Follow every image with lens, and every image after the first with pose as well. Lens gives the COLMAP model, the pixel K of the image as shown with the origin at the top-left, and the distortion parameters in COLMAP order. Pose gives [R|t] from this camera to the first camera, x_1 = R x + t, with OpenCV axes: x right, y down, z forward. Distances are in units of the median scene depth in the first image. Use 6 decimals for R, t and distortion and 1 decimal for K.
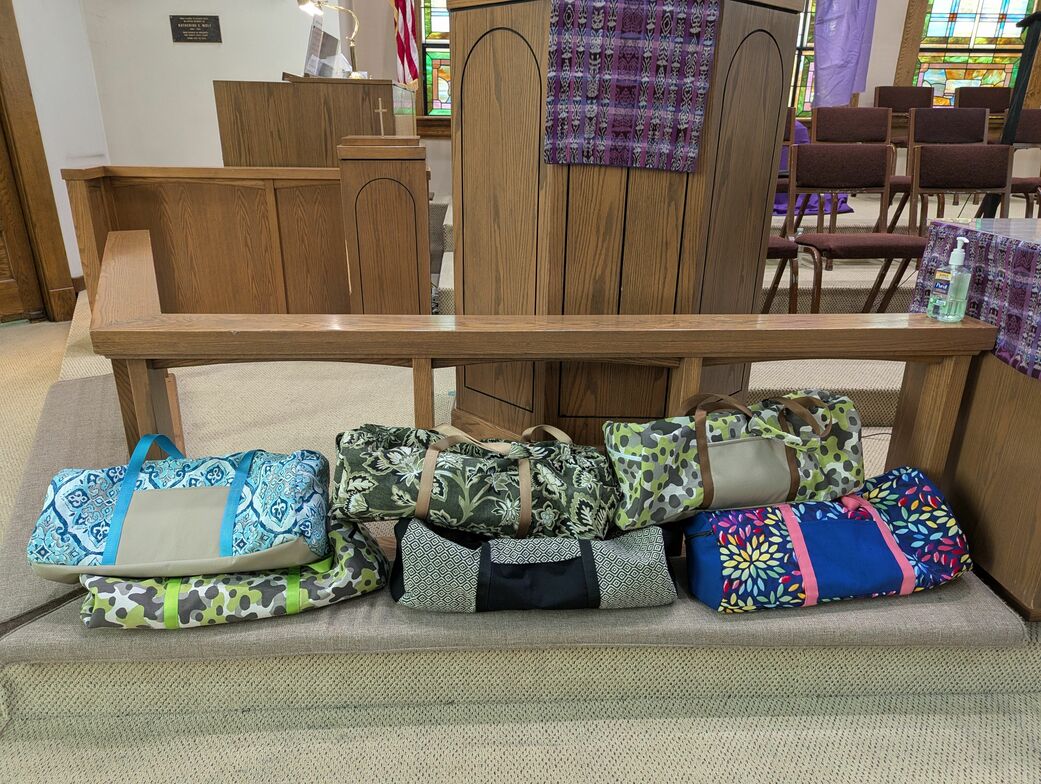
lens RADIAL K [[730.1, 0, 513.2], [0, 730.1, 396.8], [0, 0, 1]] dist [0.055770, -0.048056]
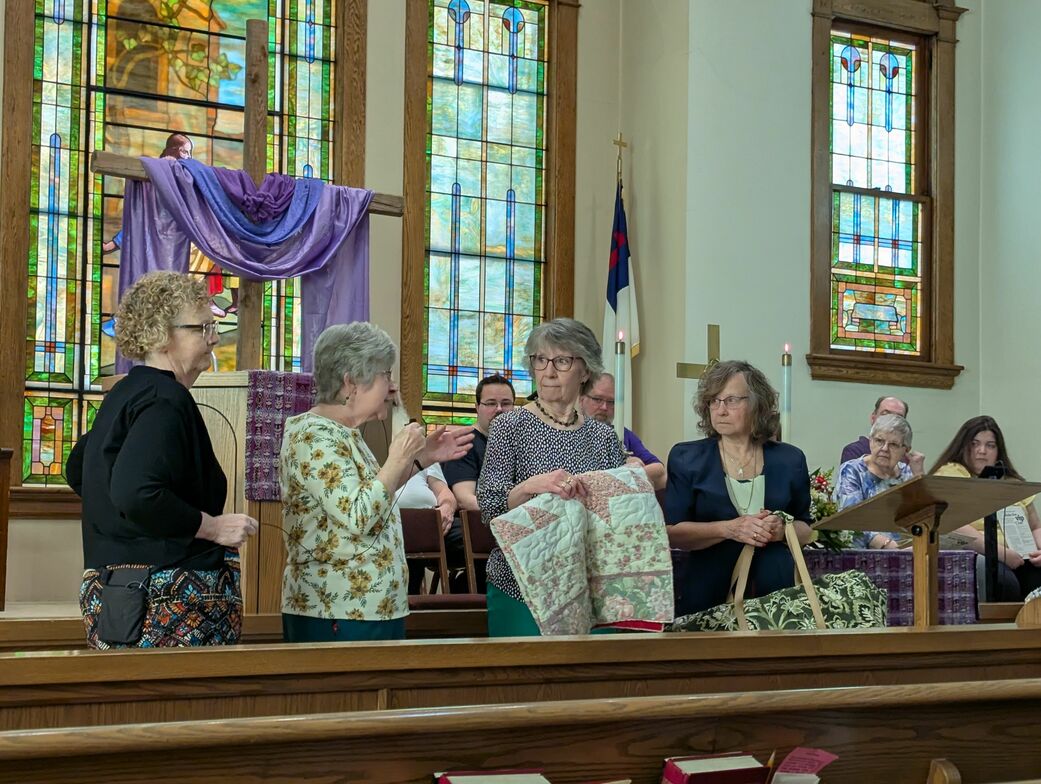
lens RADIAL K [[2021.5, 0, 519.1], [0, 2021.5, 390.3], [0, 0, 1]] dist [0.239994, -1.257717]
pose [[0.853212, 0.034988, 0.520390, -1.437735], [0.182477, 0.914665, -0.360679, 0.900228], [-0.488602, 0.402695, 0.774019, -2.119316]]
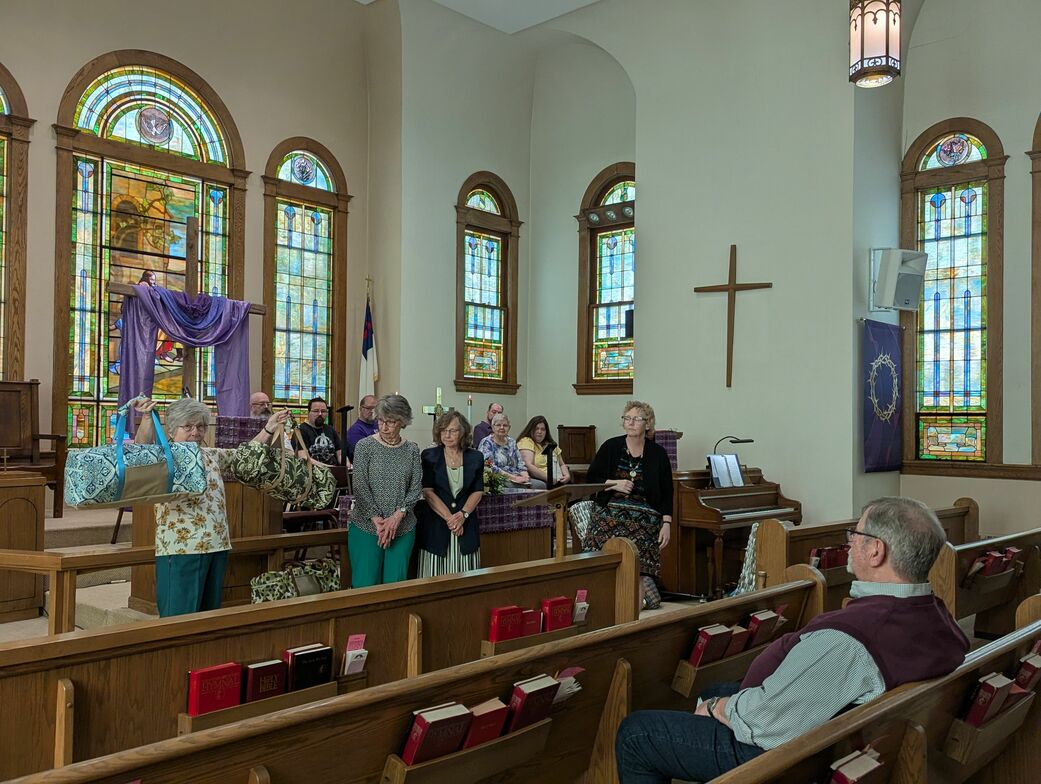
lens RADIAL K [[925.6, 0, 494.3], [0, 925.6, 406.1], [0, 0, 1]] dist [0.087406, -0.144888]
pose [[0.716213, 0.015324, 0.697714, -1.566712], [0.246724, 0.929637, -0.273684, 0.582626], [-0.652815, 0.368158, 0.662037, -1.938446]]
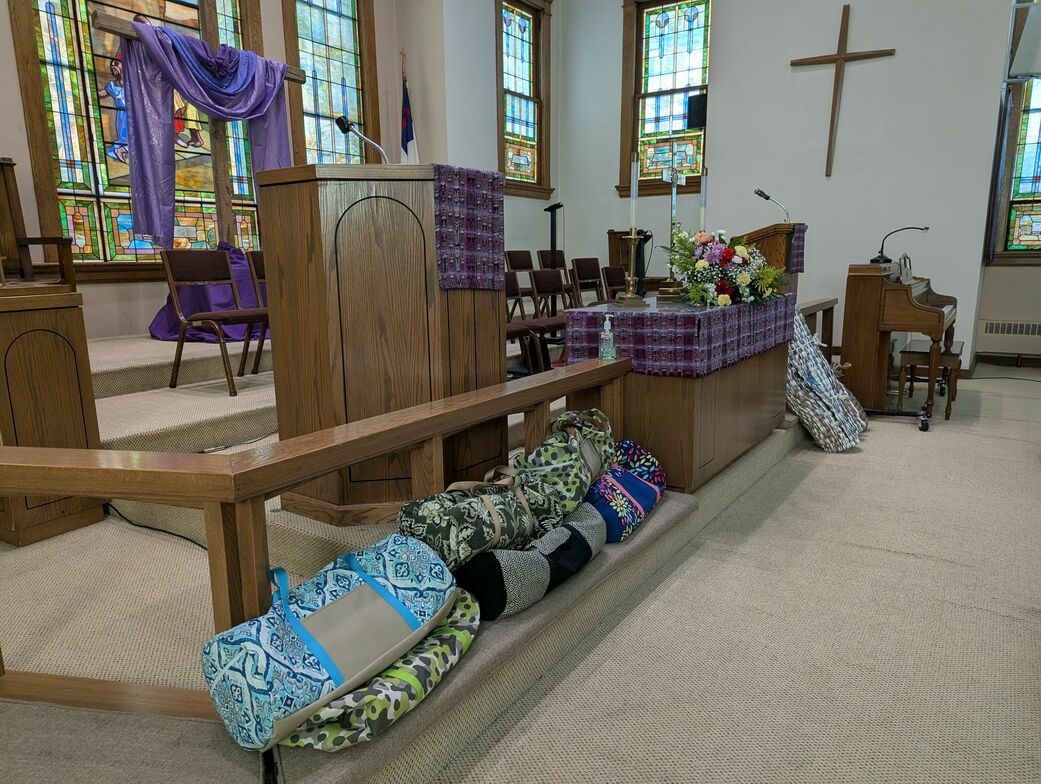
lens RADIAL K [[721.6, 0, 509.0], [0, 721.6, 399.8], [0, 0, 1]] dist [0.066361, -0.058673]
pose [[0.595040, -0.174818, 0.784453, -1.017074], [0.306769, 0.951560, -0.020638, -0.047748], [-0.742846, 0.252926, 0.619845, 0.099349]]
